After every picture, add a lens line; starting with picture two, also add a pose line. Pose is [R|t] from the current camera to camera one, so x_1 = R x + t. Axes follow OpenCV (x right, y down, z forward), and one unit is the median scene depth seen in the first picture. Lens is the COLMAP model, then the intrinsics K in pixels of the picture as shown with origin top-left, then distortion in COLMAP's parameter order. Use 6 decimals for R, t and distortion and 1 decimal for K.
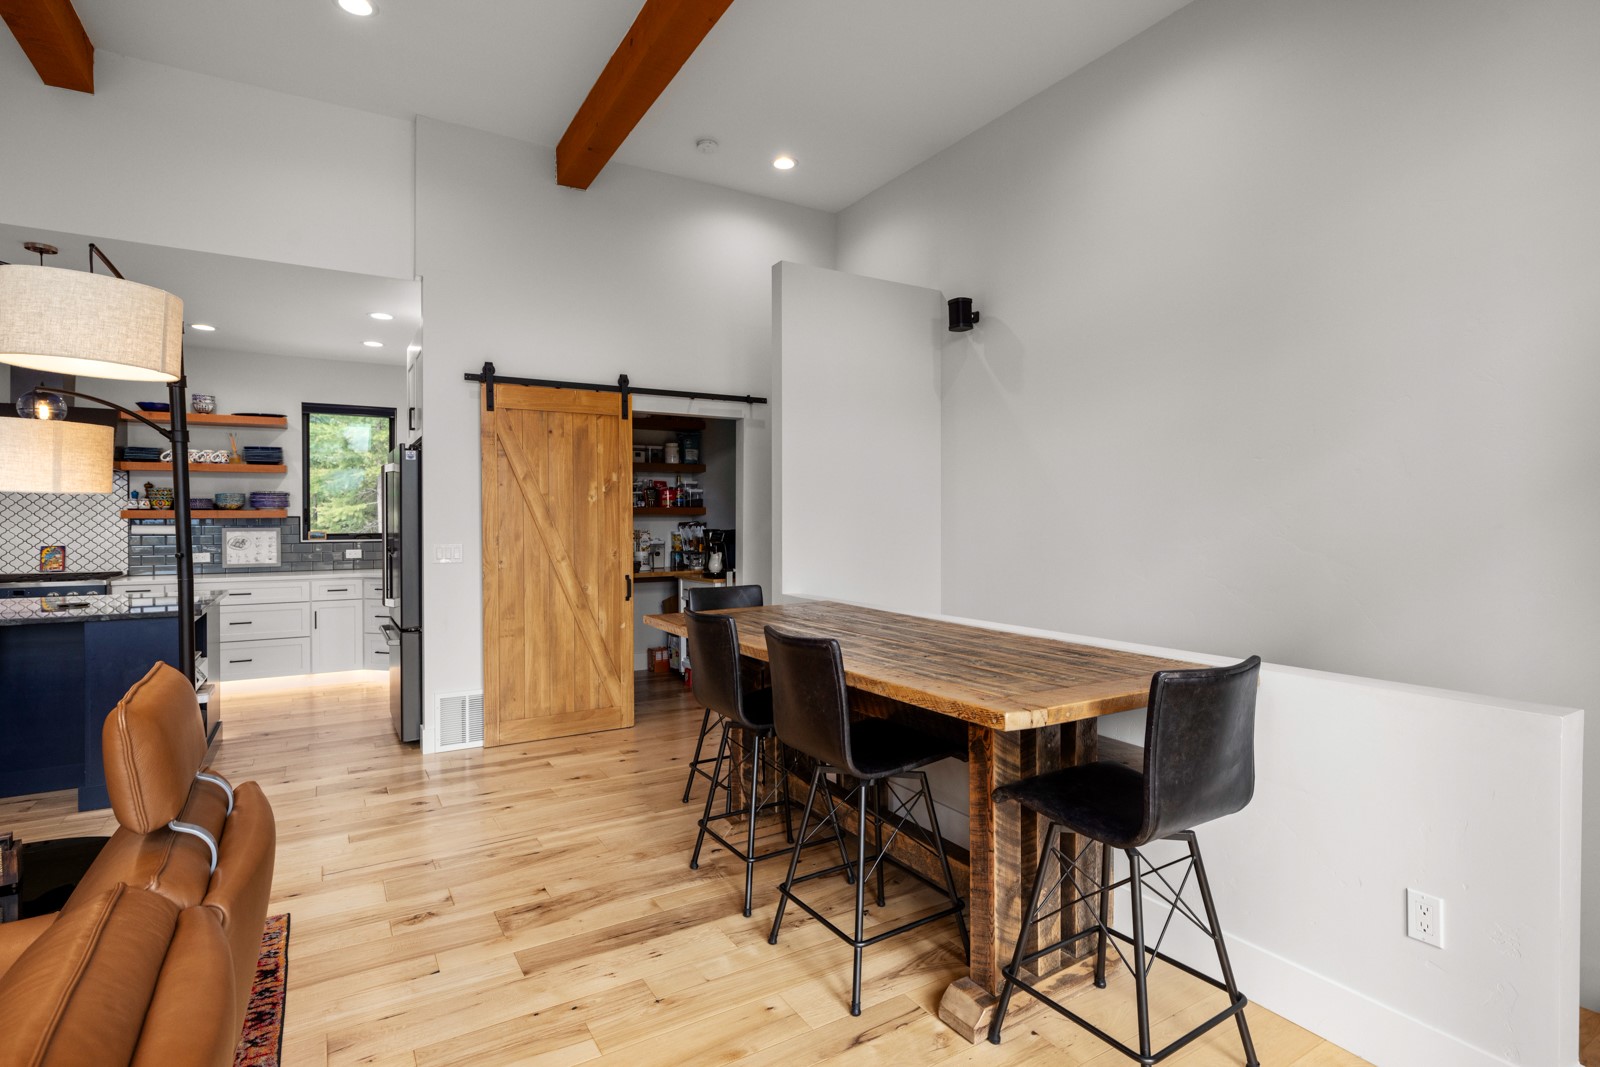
lens RADIAL K [[801.6, 0, 785.7], [0, 801.6, 519.1], [0, 0, 1]] dist [-0.002381, 0.000030]
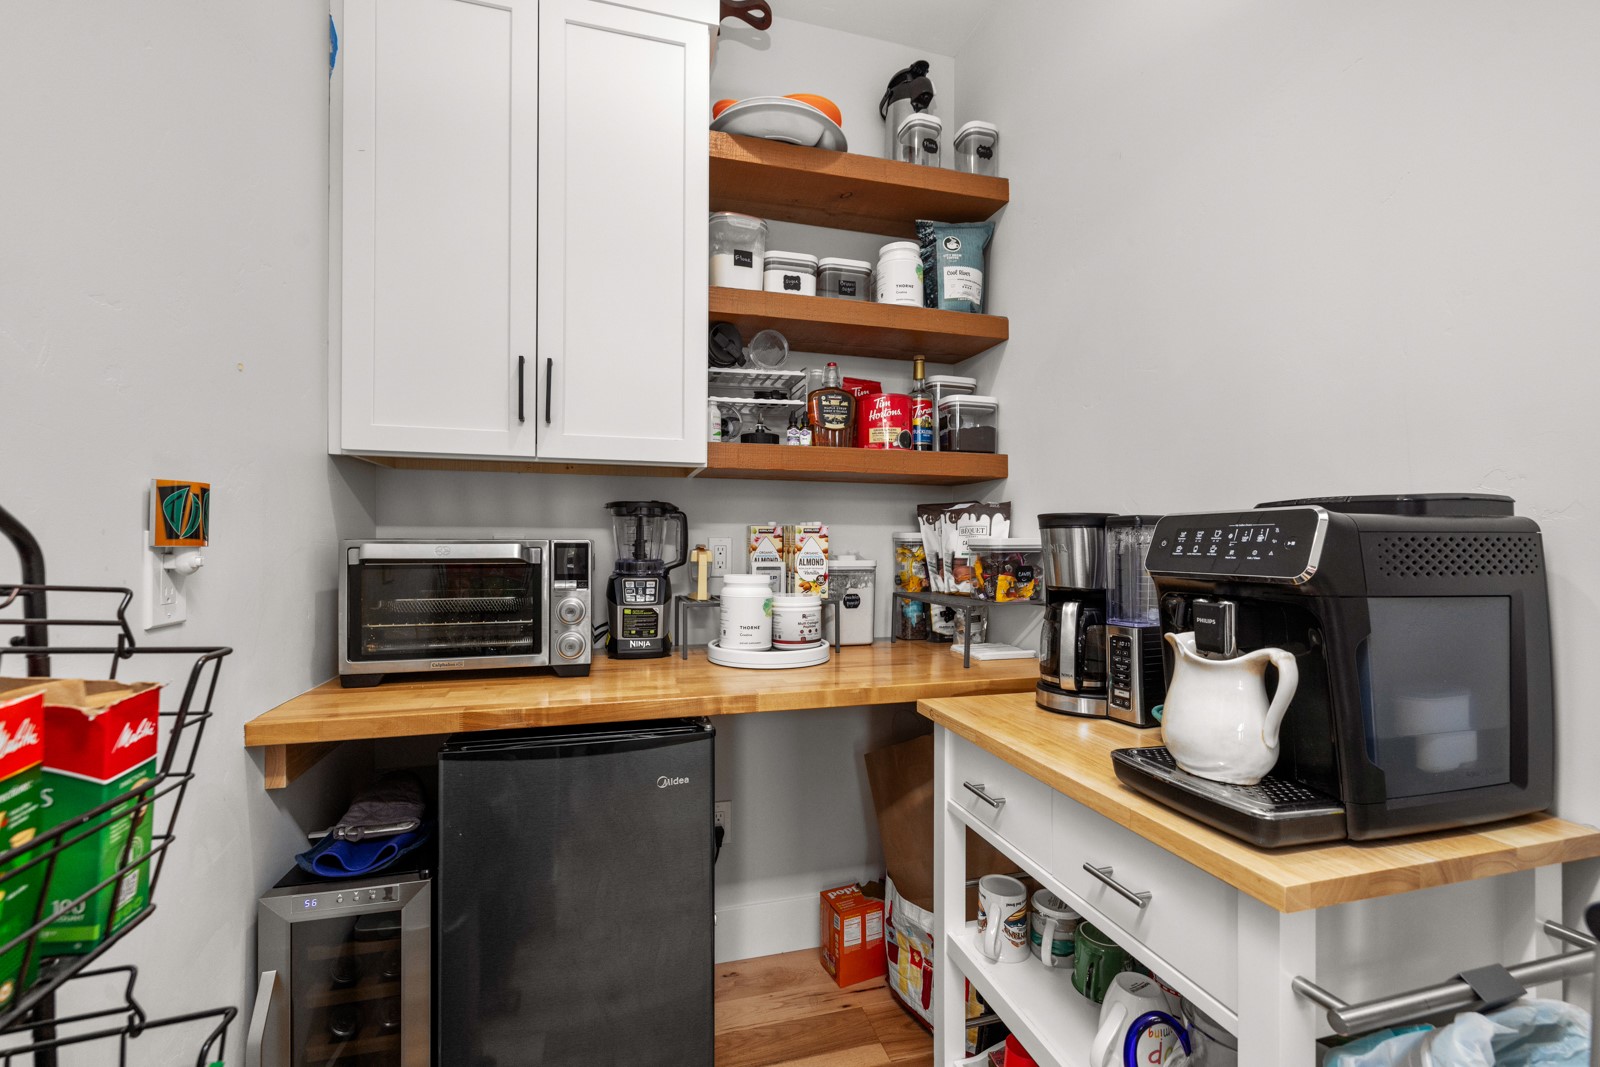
lens RADIAL K [[675.6, 0, 800.6], [0, 675.6, 536.1], [0, 0, 1]] dist [0.001423, 0.000156]
pose [[0.963932, 0.004082, -0.266118, -0.107455], [-0.005763, 0.999968, -0.005539, 0.019257], [0.266087, 0.006873, 0.963925, 0.730937]]
